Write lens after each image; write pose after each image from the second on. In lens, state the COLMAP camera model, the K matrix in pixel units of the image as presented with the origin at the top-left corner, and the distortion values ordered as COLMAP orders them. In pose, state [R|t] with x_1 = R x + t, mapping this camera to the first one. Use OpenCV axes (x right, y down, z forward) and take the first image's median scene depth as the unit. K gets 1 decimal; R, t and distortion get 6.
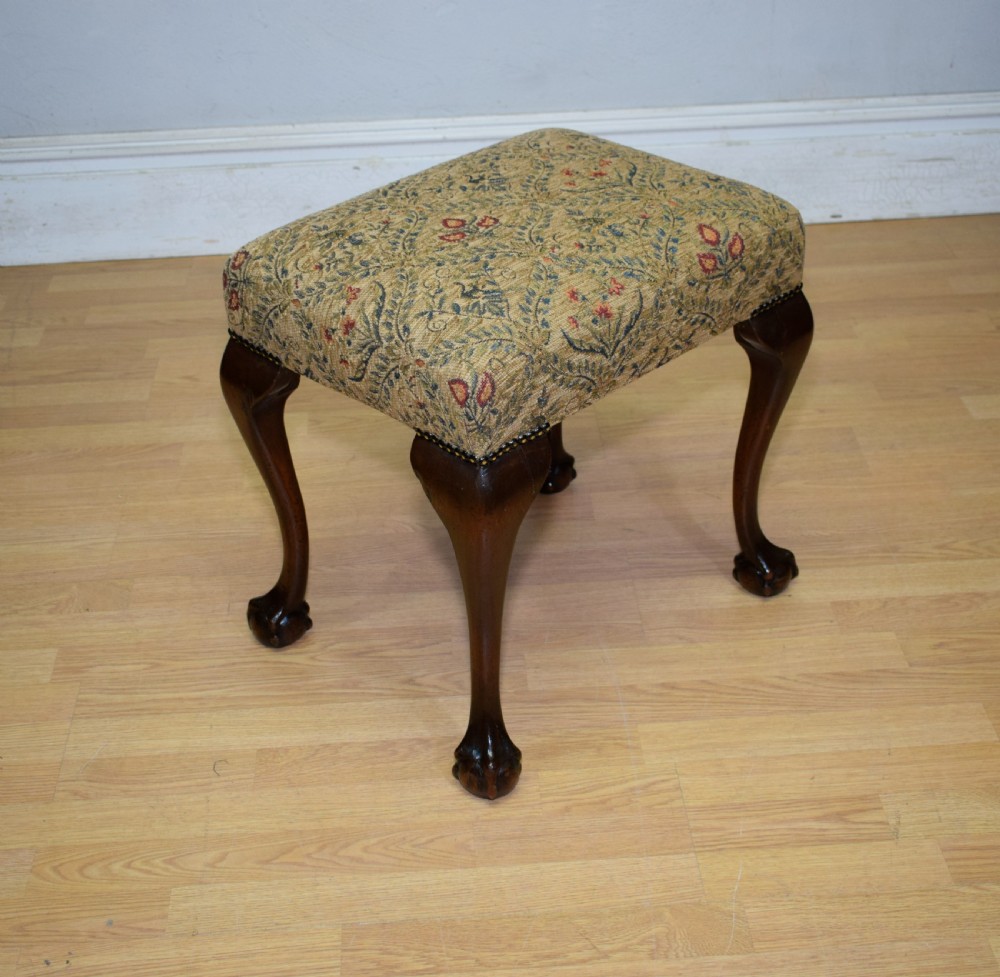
lens RADIAL K [[1593.7, 0, 482.4], [0, 1593.7, 499.7], [0, 0, 1]] dist [-0.022893, 0.000000]
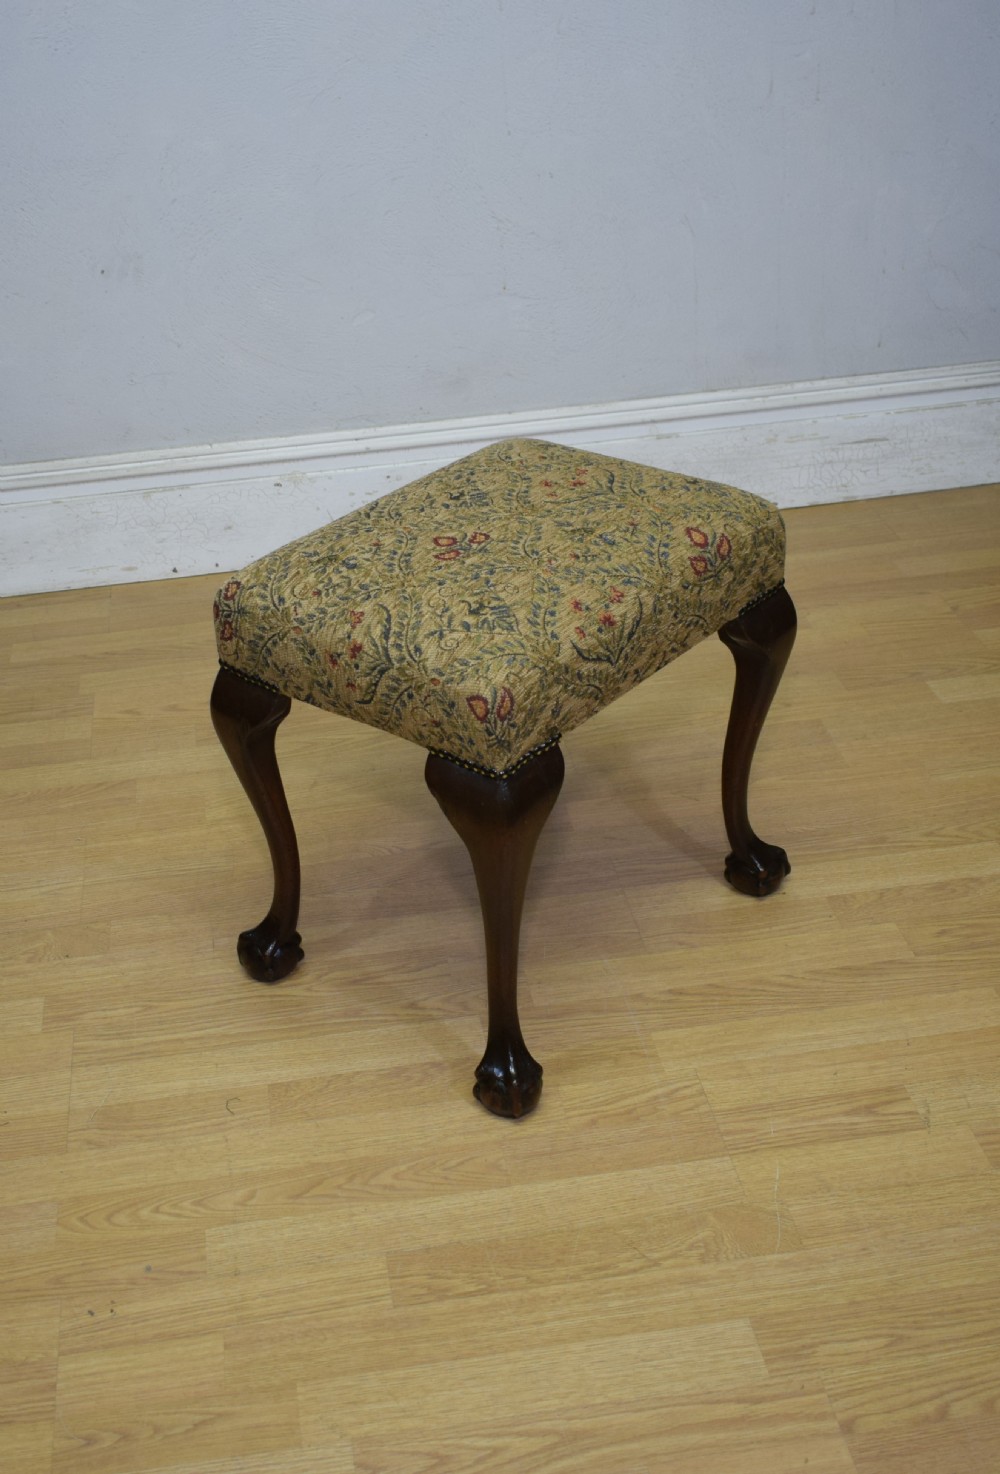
lens RADIAL K [[1755.4, 0, 385.4], [0, 1755.4, 735.9], [0, 0, 1]] dist [-0.019172, 0.000000]
pose [[0.997536, -0.063417, 0.030005, -0.087278], [0.064860, 0.996647, -0.049870, 0.001396], [-0.026742, 0.051693, 0.998305, -0.089109]]
